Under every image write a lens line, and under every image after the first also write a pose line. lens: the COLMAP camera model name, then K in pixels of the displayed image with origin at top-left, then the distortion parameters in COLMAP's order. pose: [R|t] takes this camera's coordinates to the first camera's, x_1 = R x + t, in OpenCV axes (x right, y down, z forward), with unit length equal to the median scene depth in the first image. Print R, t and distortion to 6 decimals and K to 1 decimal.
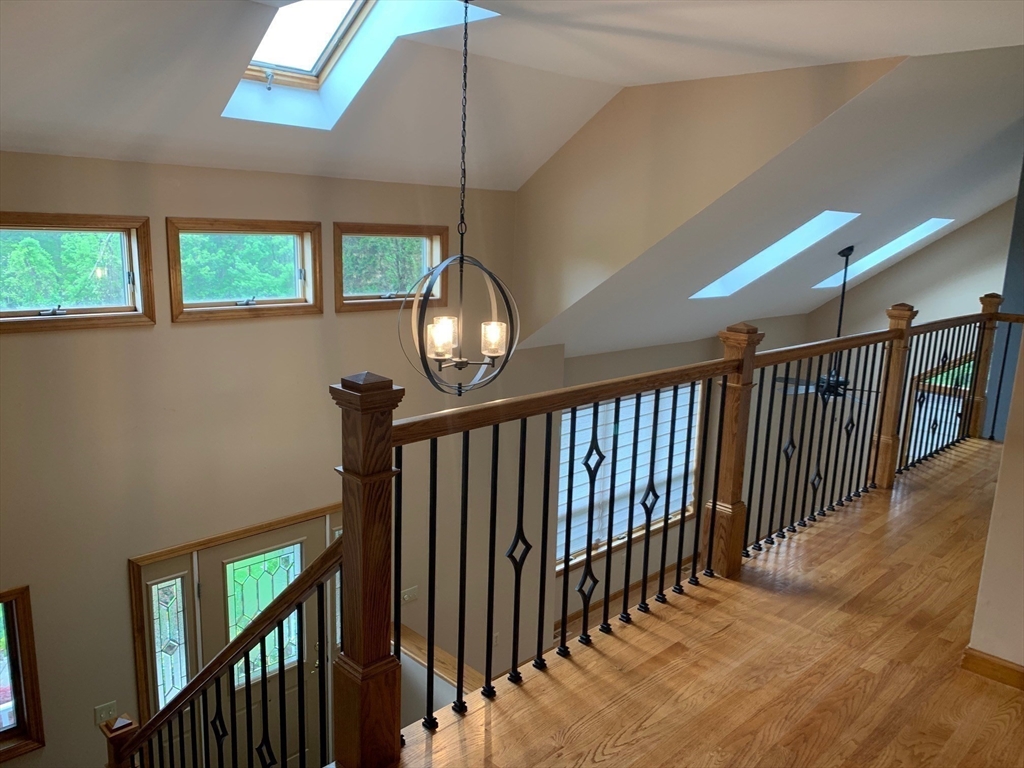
lens RADIAL K [[786.3, 0, 516.1], [0, 786.3, 373.3], [0, 0, 1]] dist [0.077038, -0.138774]
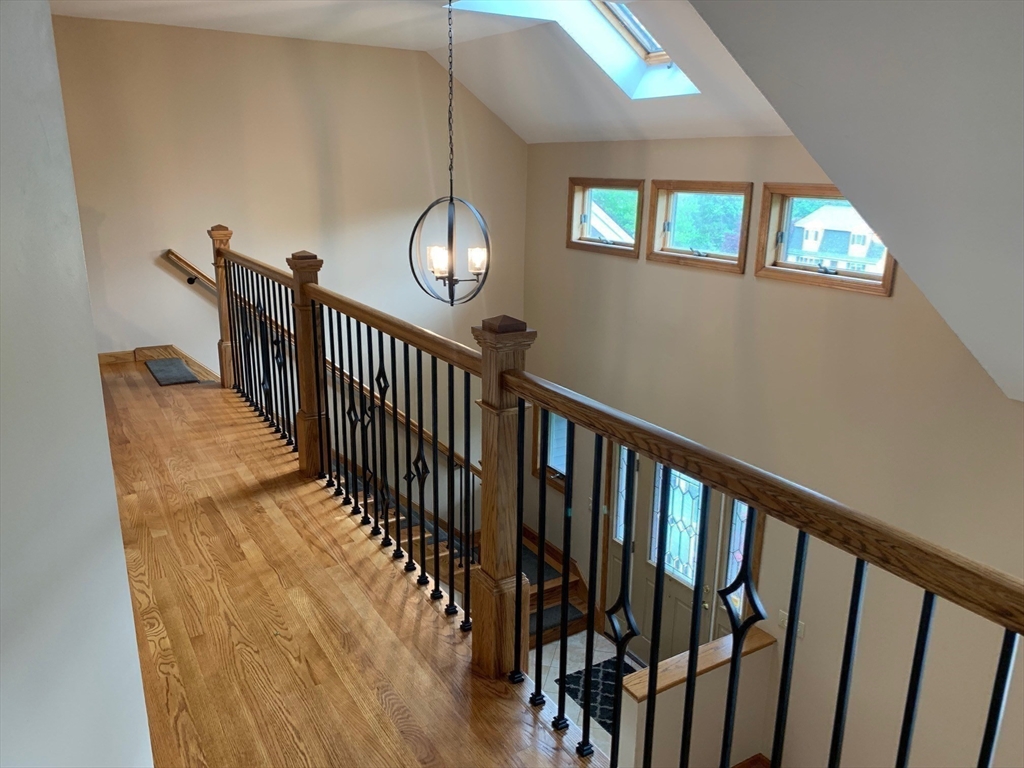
lens RADIAL K [[786.3, 0, 516.1], [0, 786.3, 373.3], [0, 0, 1]] dist [0.077038, -0.138774]
pose [[-0.229243, 0.201187, -0.952351, 0.930269], [-0.202257, 0.947205, 0.248786, -0.169418], [0.952124, 0.249652, -0.176449, 1.073402]]
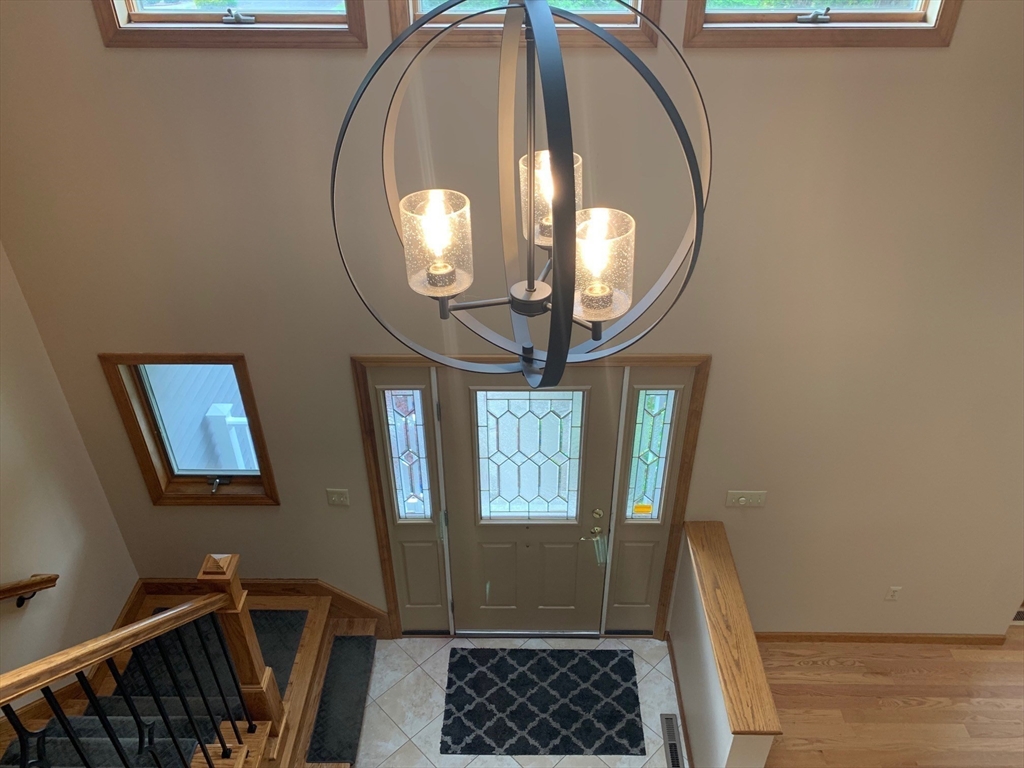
lens RADIAL K [[781.2, 0, 512.0], [0, 781.2, 384.0], [0, 0, 1]] dist [0.099934, -0.135728]
pose [[0.692486, 0.379439, -0.613587, 0.133996], [-0.101576, 0.893322, 0.437788, -0.110935], [0.714244, -0.240837, 0.657155, 0.578950]]
